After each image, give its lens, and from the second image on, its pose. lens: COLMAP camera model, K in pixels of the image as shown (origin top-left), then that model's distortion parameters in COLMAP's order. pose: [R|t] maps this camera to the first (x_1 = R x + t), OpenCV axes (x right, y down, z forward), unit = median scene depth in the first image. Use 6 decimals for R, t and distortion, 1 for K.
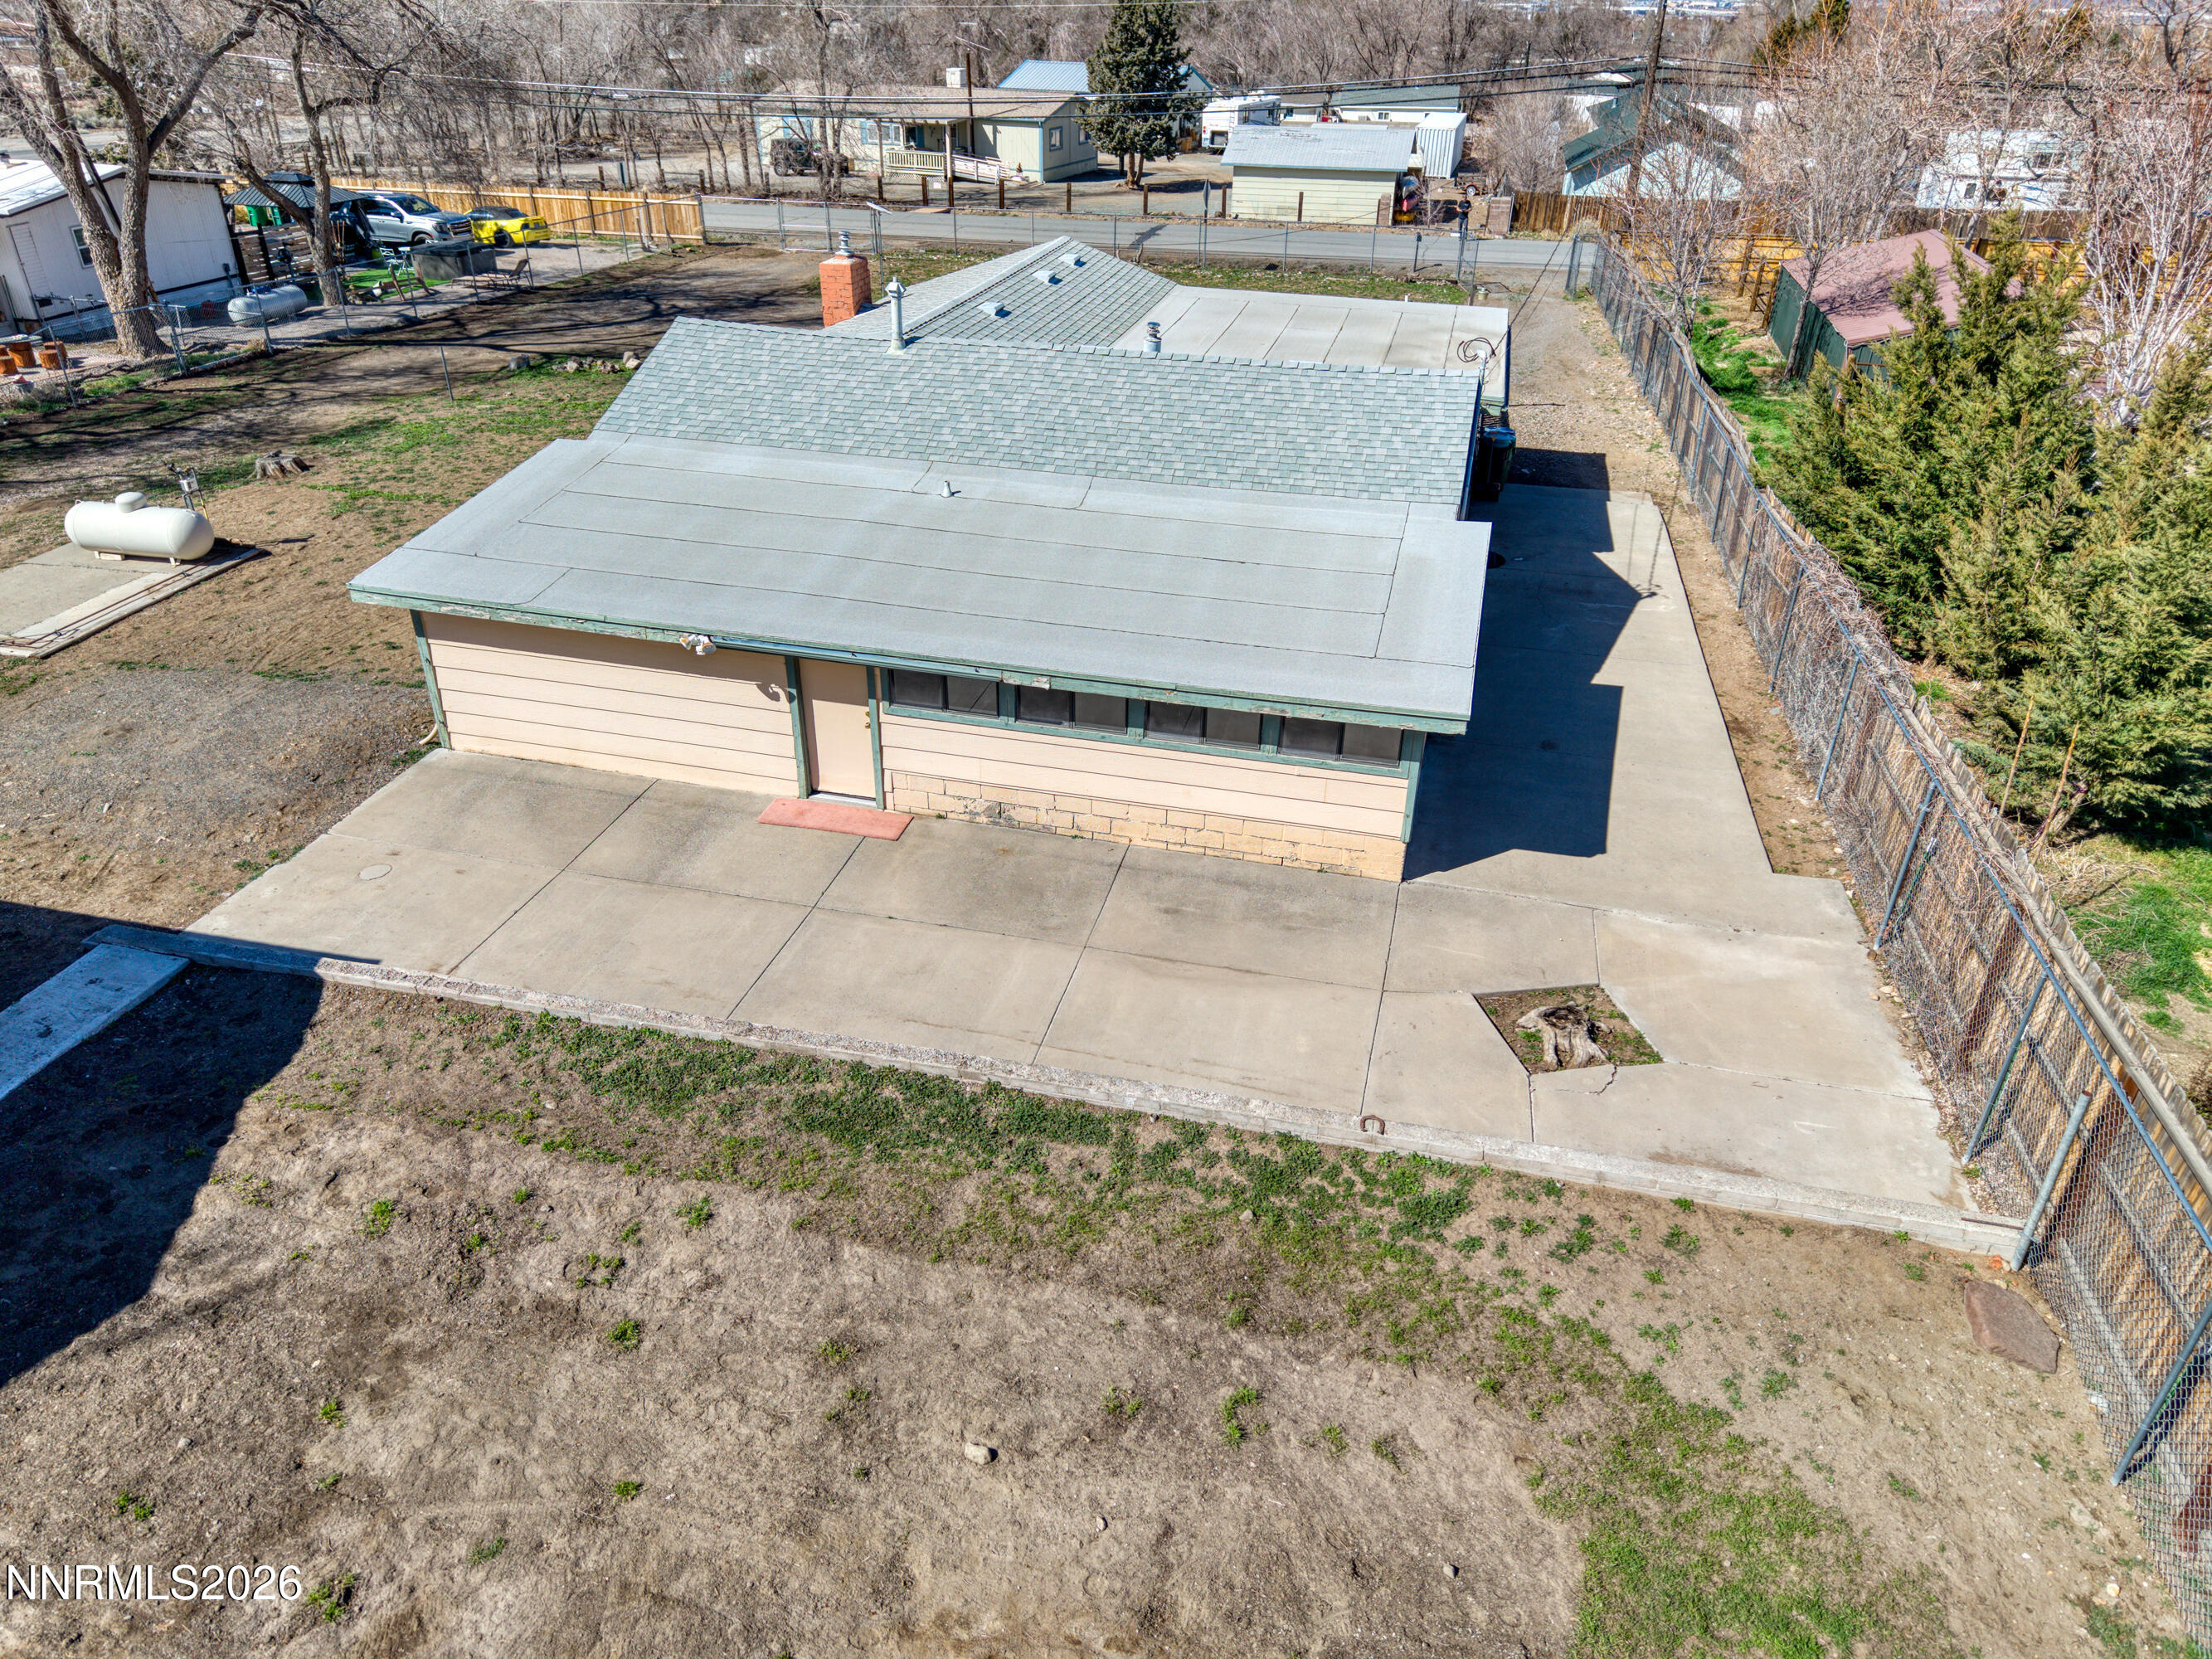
lens RADIAL K [[1456.9, 0, 1106.0], [0, 1456.9, 829.5], [0, 0, 1]] dist [0.064053, -0.081173]
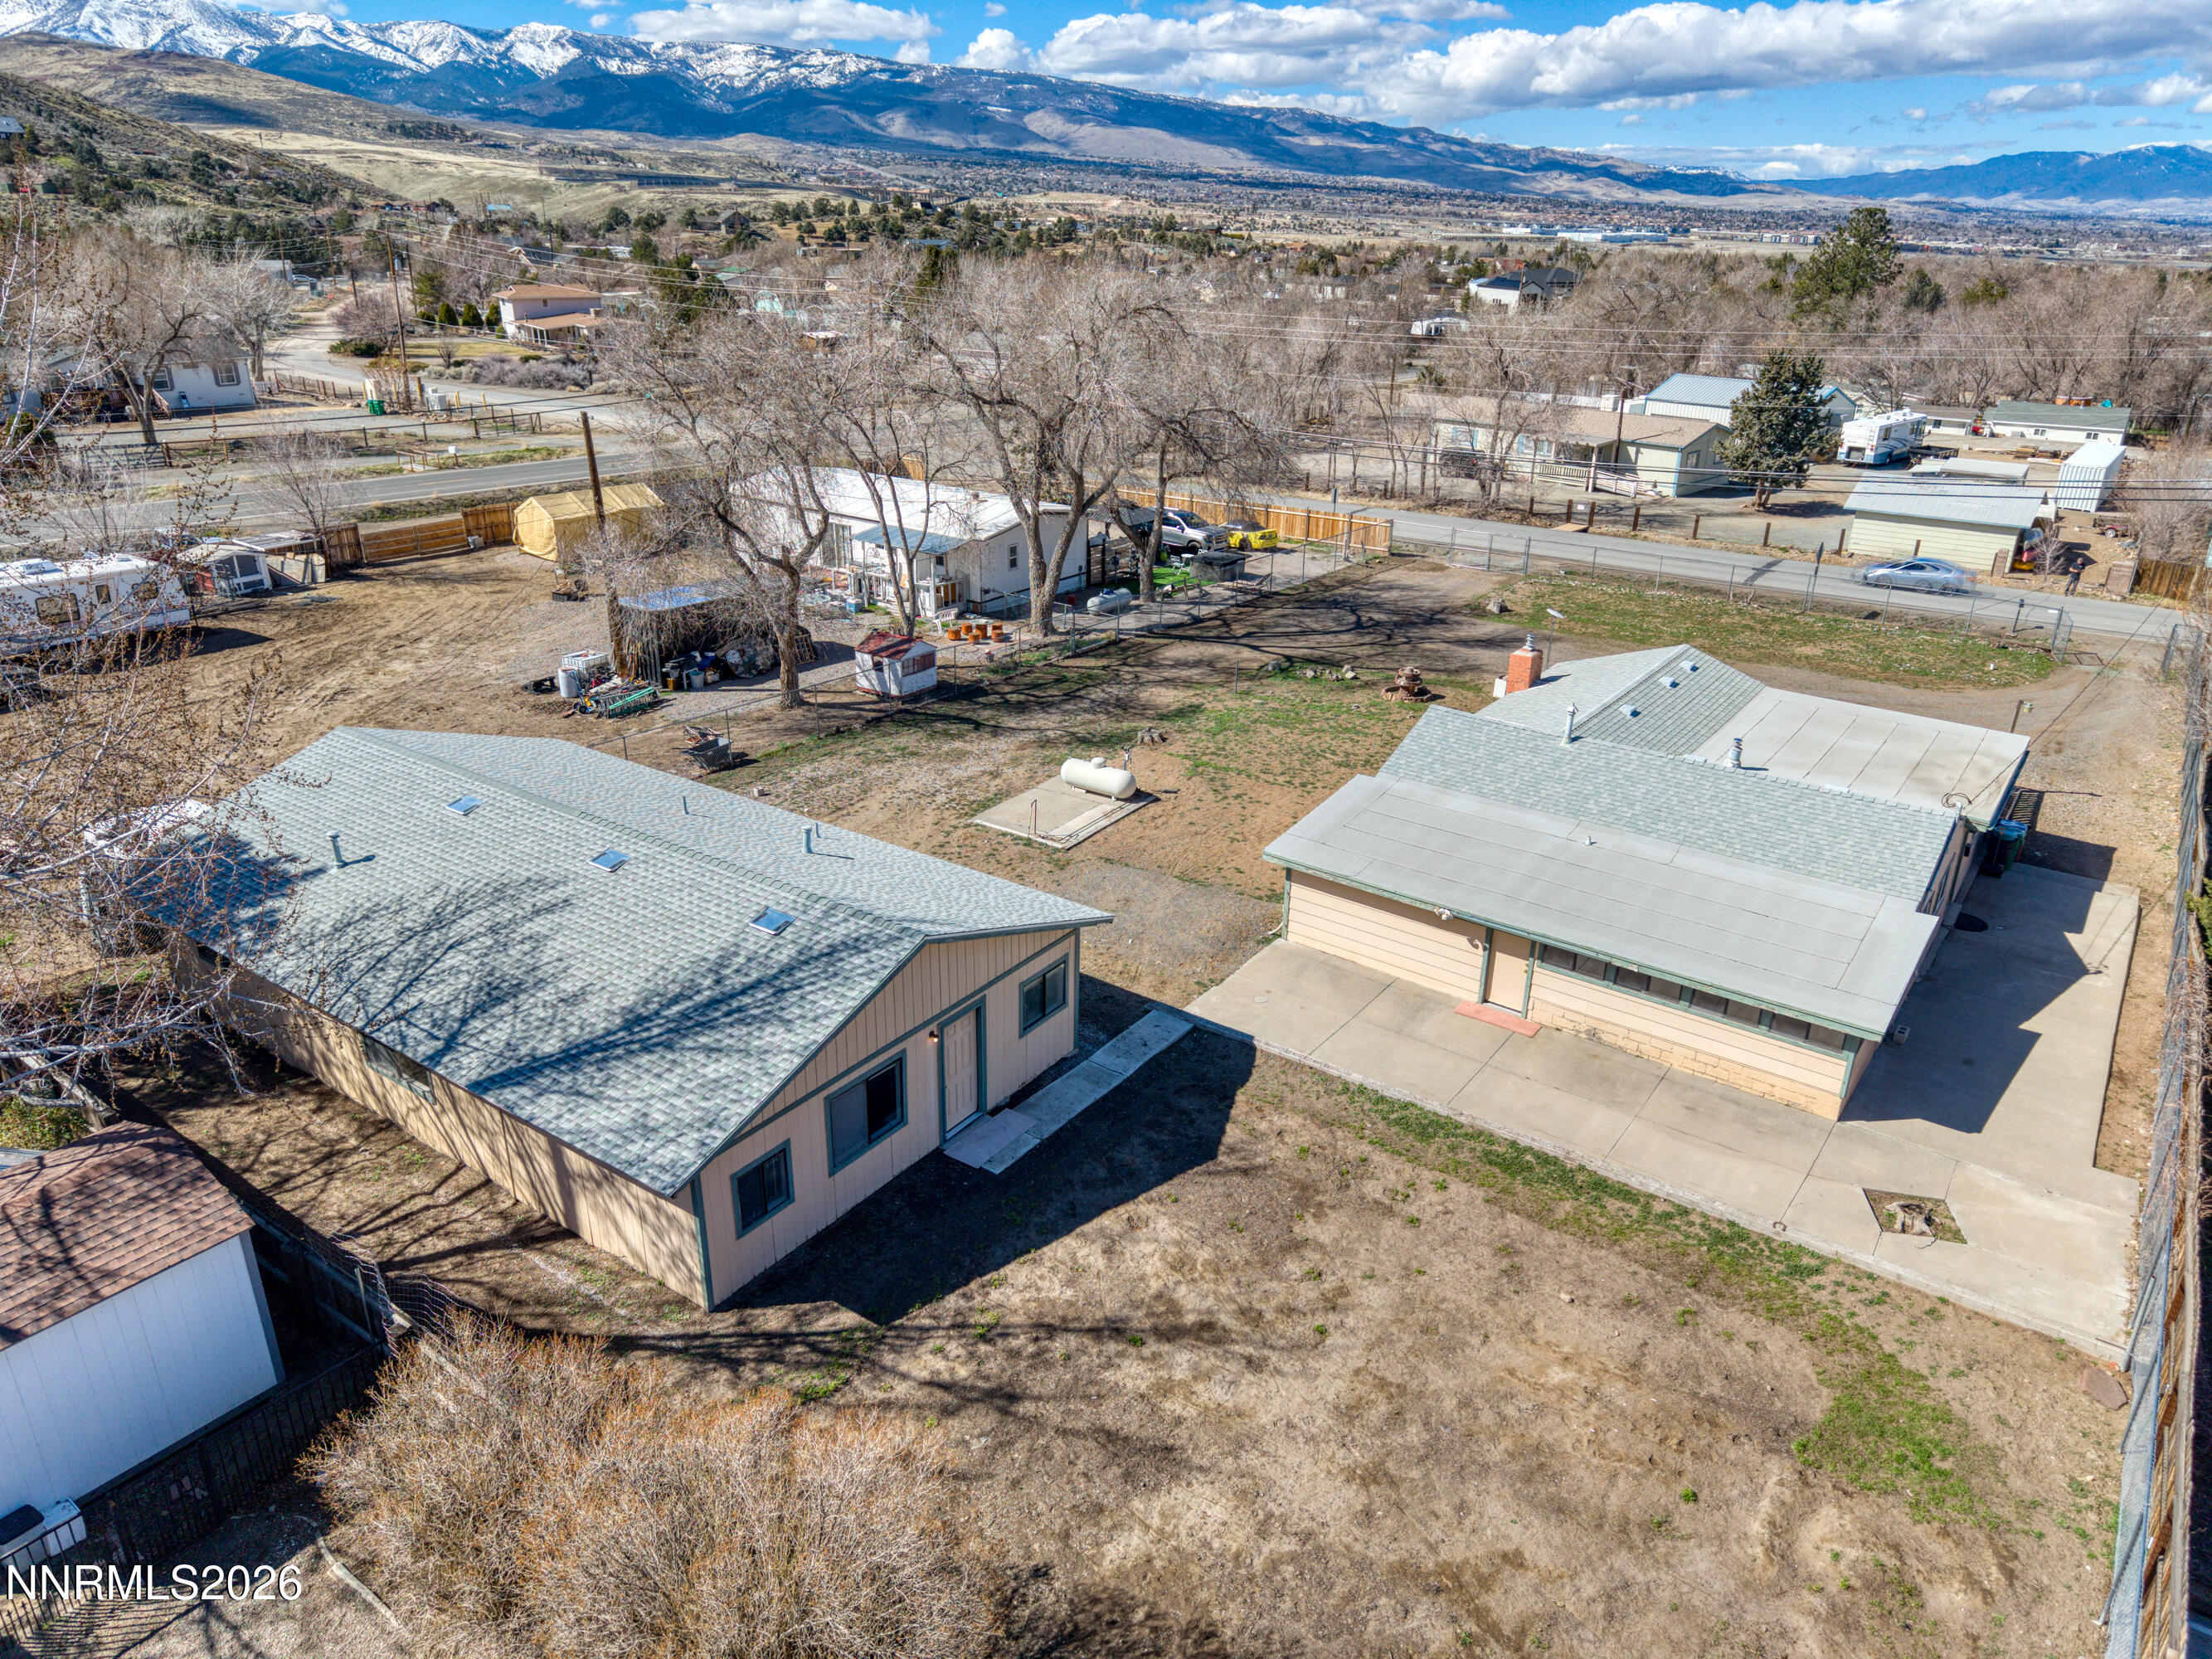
lens RADIAL K [[1470.4, 0, 1106.0], [0, 1470.4, 829.5], [0, 0, 1]] dist [0.007147, -0.006012]
pose [[0.922422, 0.148725, -0.356398, -0.020155], [-0.194229, 0.976318, -0.095281, 0.030606], [0.333787, 0.157112, 0.929463, -0.865090]]
